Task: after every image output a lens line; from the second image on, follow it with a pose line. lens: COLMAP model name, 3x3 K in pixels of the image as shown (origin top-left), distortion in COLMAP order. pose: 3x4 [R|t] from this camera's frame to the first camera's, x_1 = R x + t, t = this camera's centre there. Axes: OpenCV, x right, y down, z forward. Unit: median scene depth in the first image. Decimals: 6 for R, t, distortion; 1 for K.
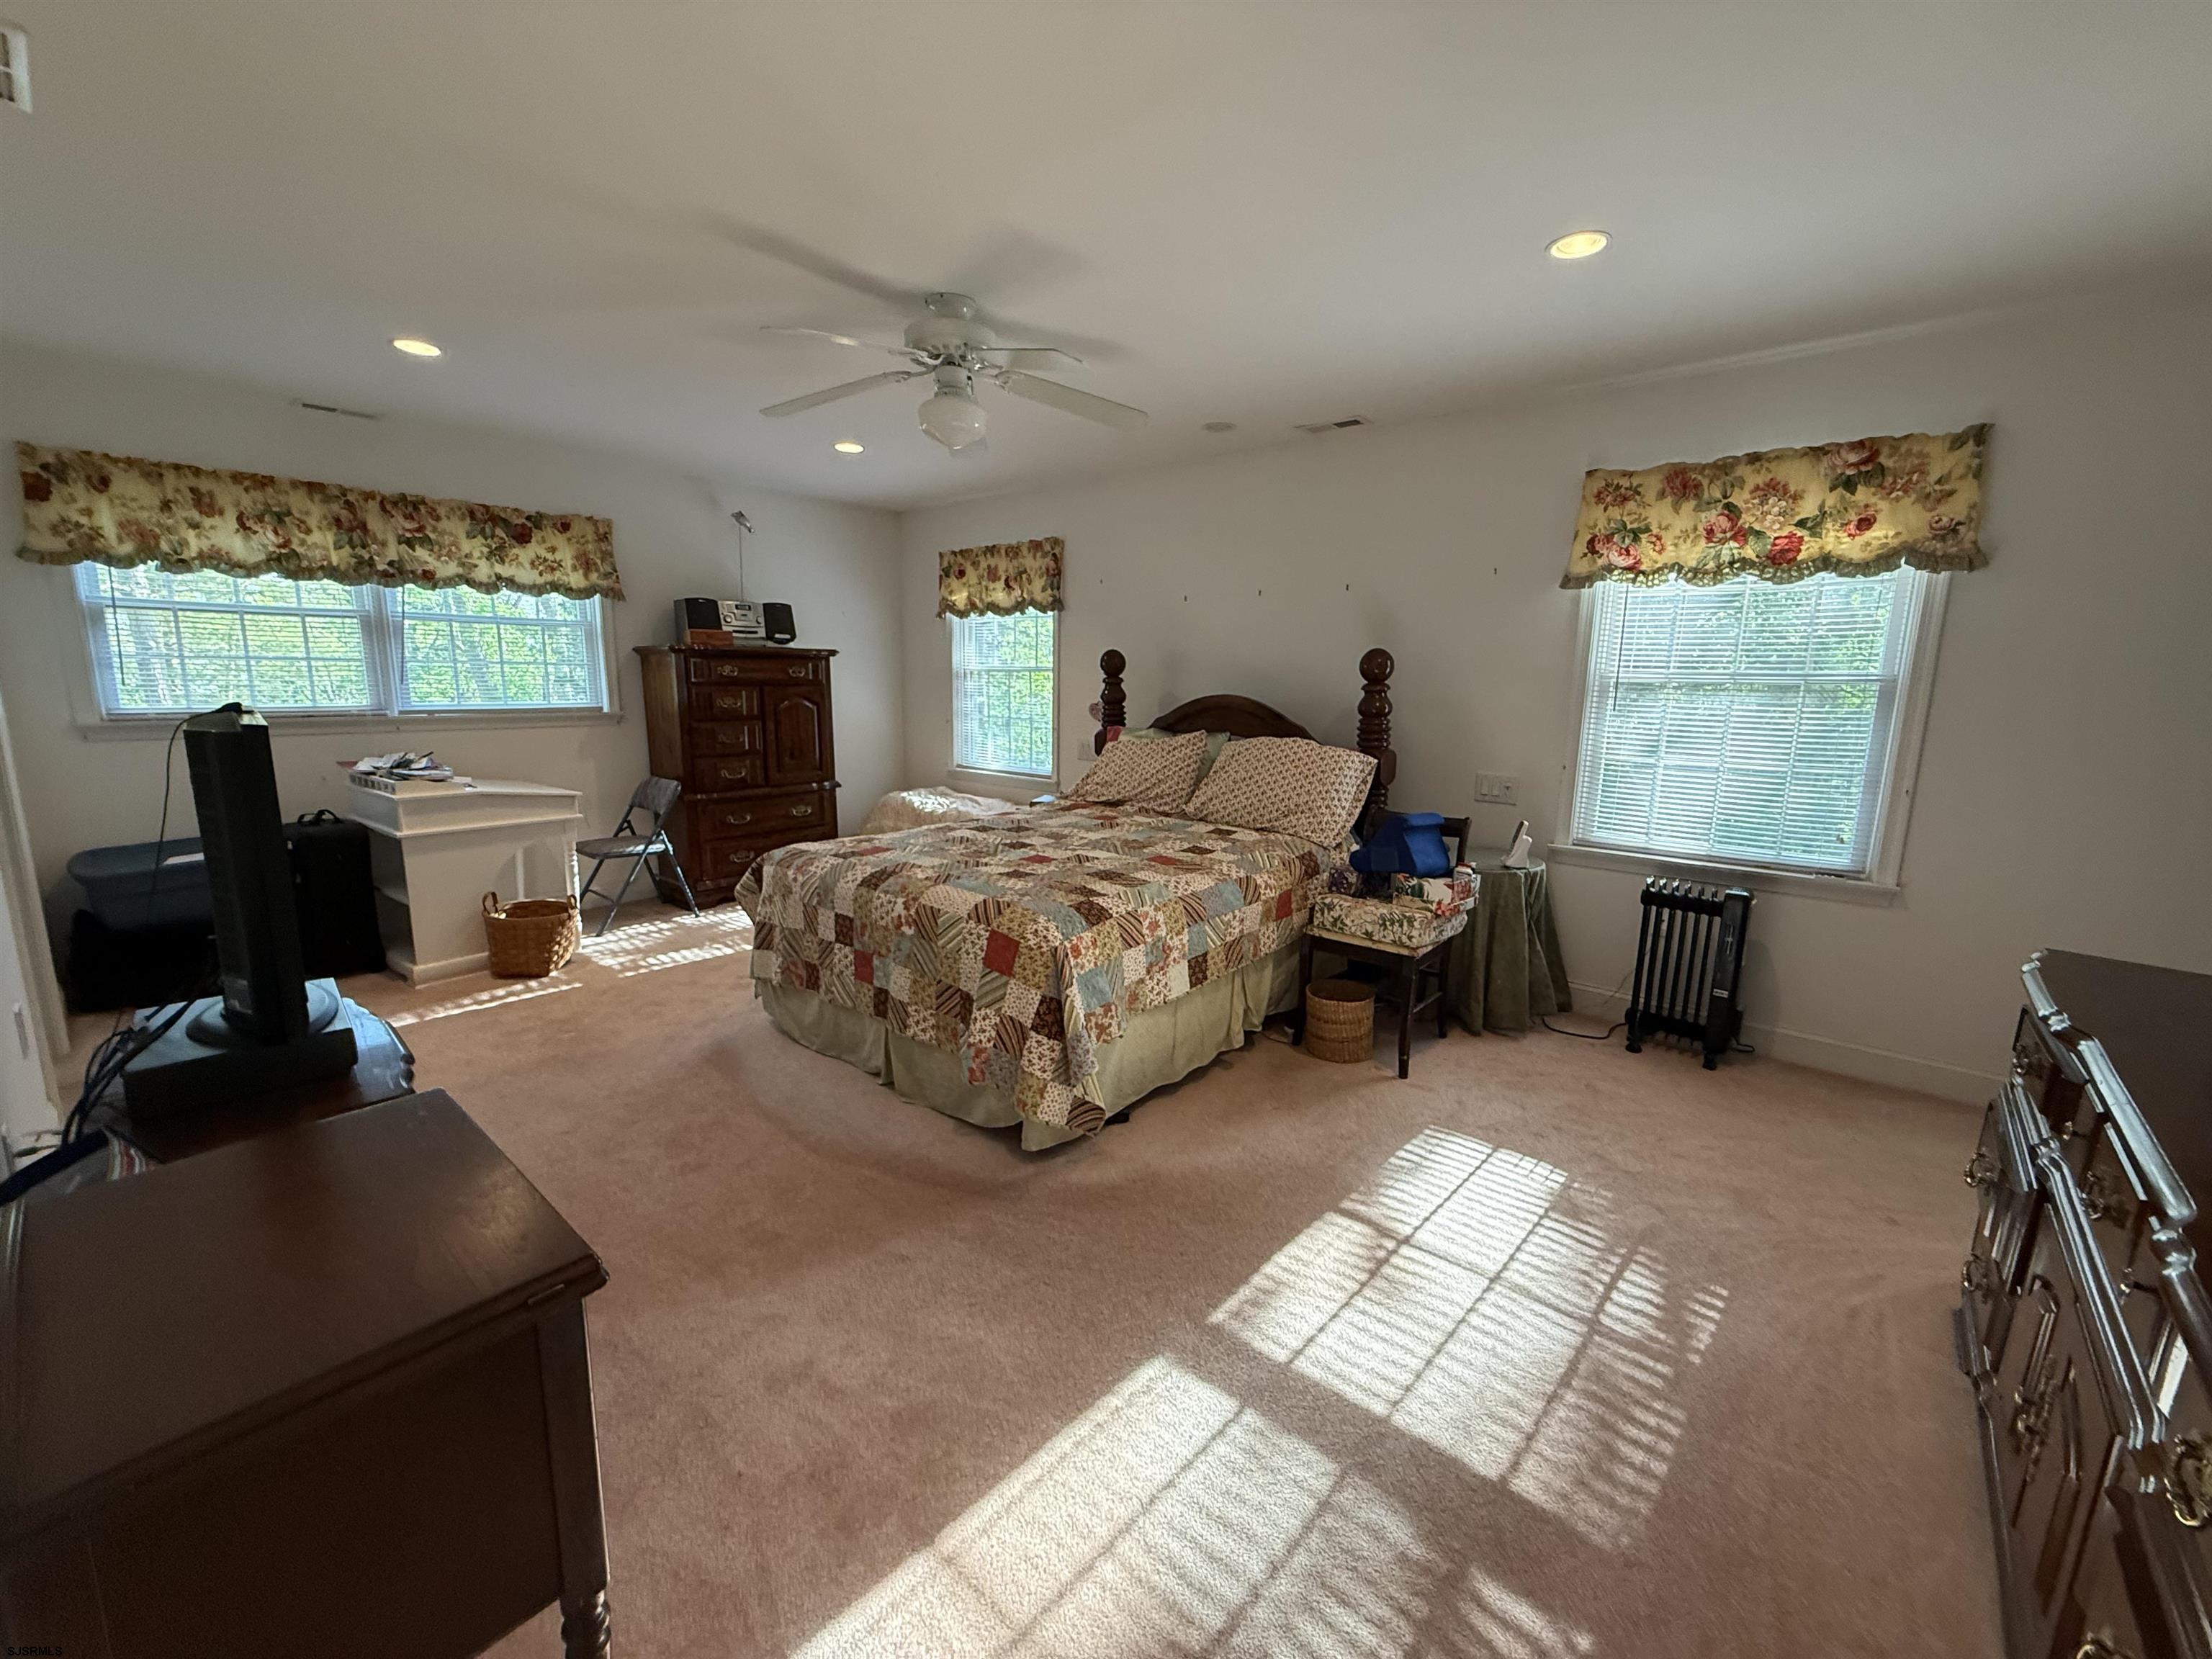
lens RADIAL K [[878.2, 0, 1101.5], [0, 878.2, 833.8], [0, 0, 1]] dist [-0.001885, 0.000846]
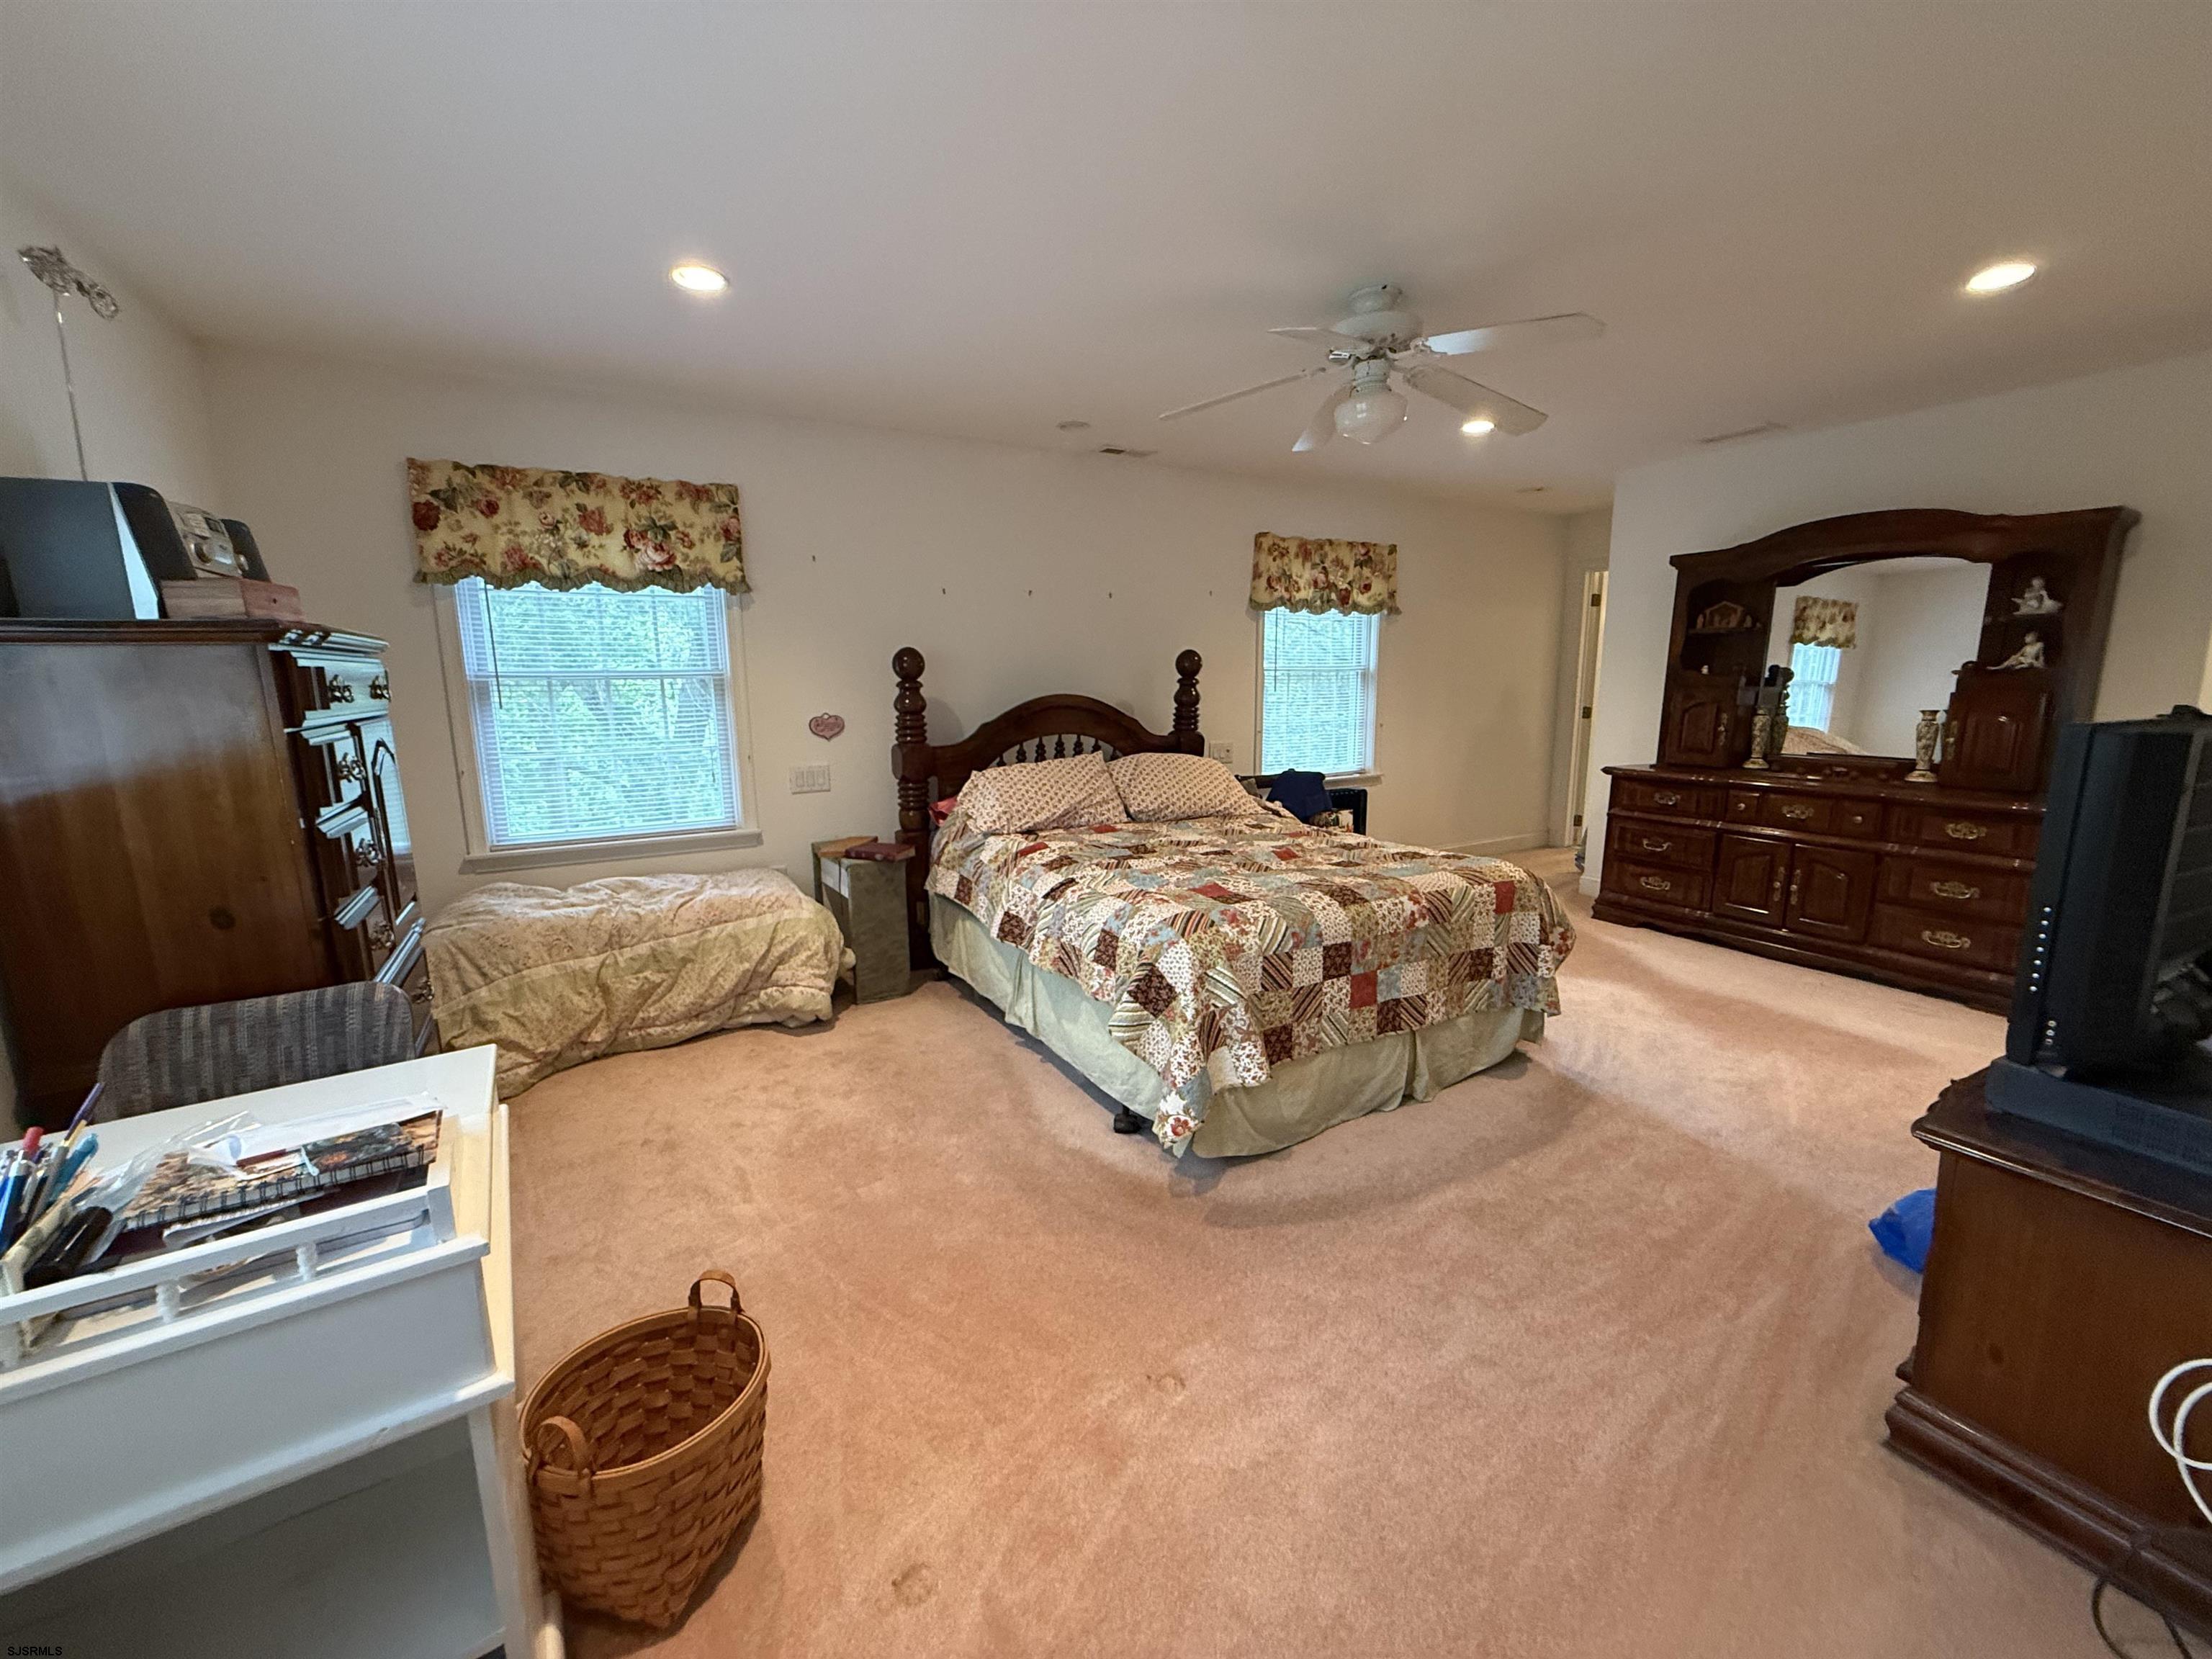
lens RADIAL K [[878.2, 0, 1095.2], [0, 878.2, 829.1], [0, 0, 1]] dist [-0.001885, 0.000846]
pose [[0.329693, -0.181824, 0.926414, -1.080808], [0.185131, 0.974679, 0.125412, -0.170235], [-0.925759, 0.130160, 0.355006, 0.847024]]
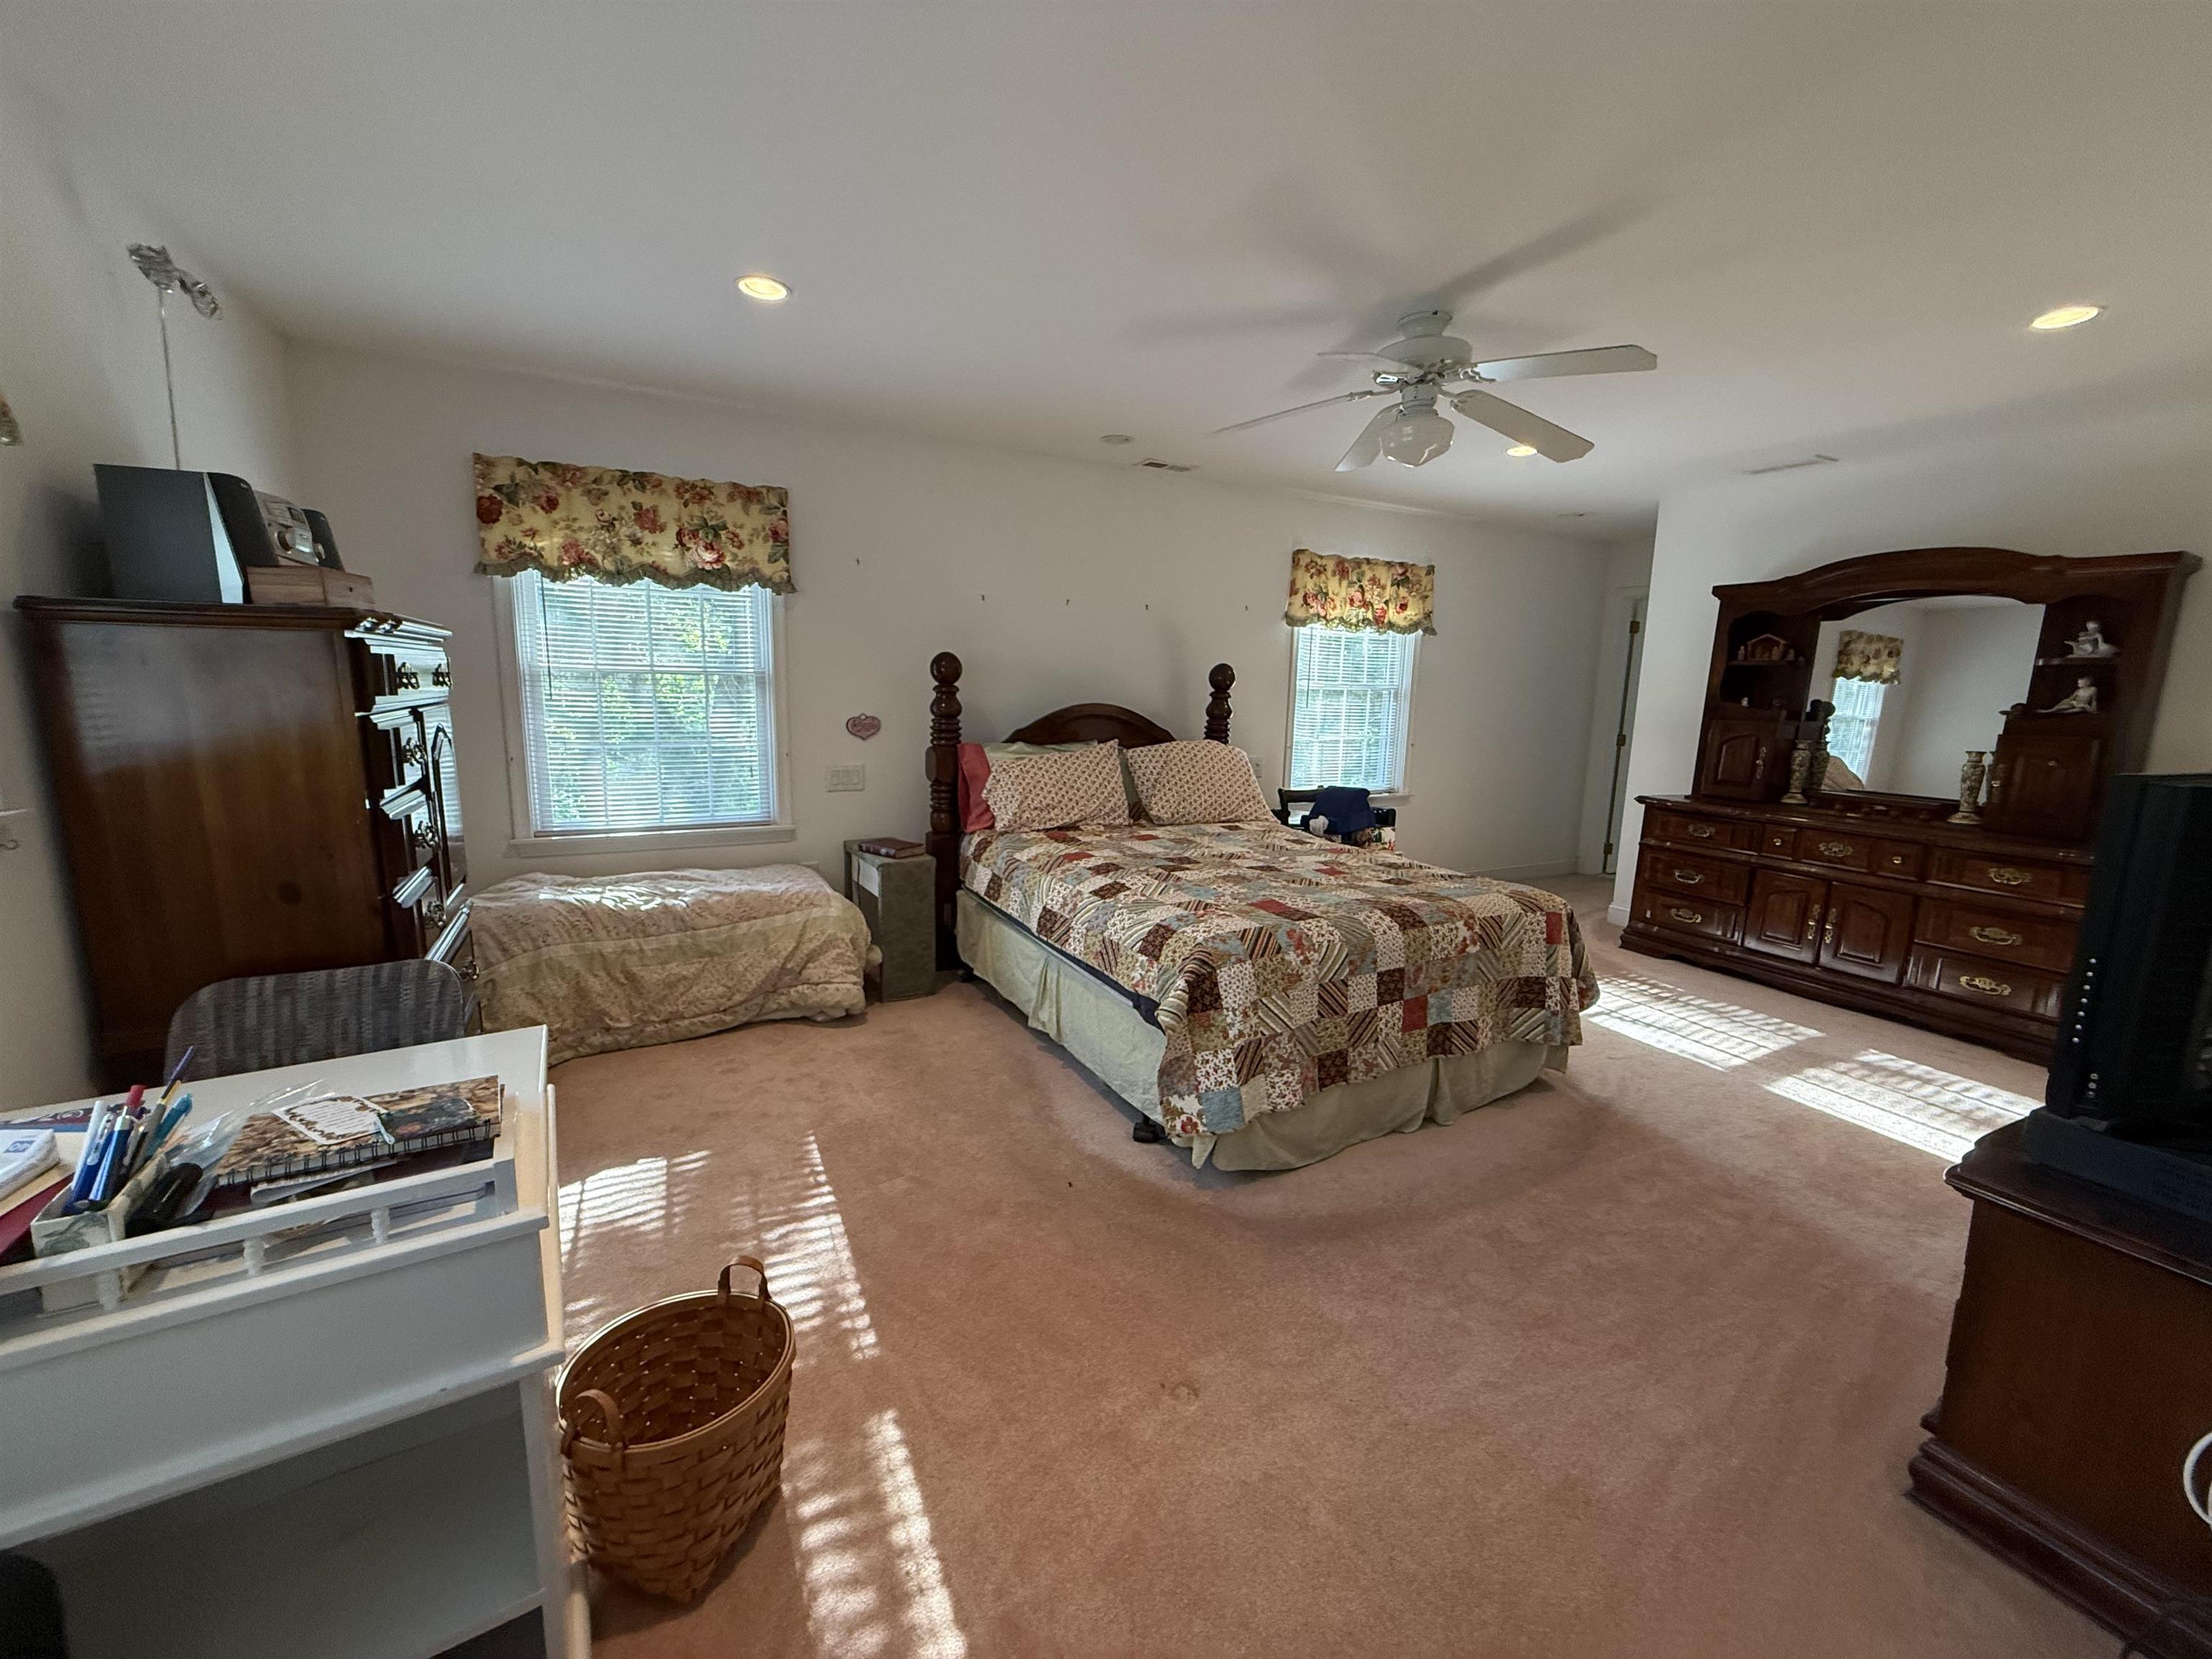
lens RADIAL K [[878.2, 0, 1094.1], [0, 878.2, 827.6], [0, 0, 1]] dist [-0.001885, 0.000846]
pose [[0.359982, -0.159477, 0.919228, -1.093175], [0.149018, 0.982461, 0.112090, -0.175942], [-0.920981, 0.096631, 0.377434, 0.852866]]
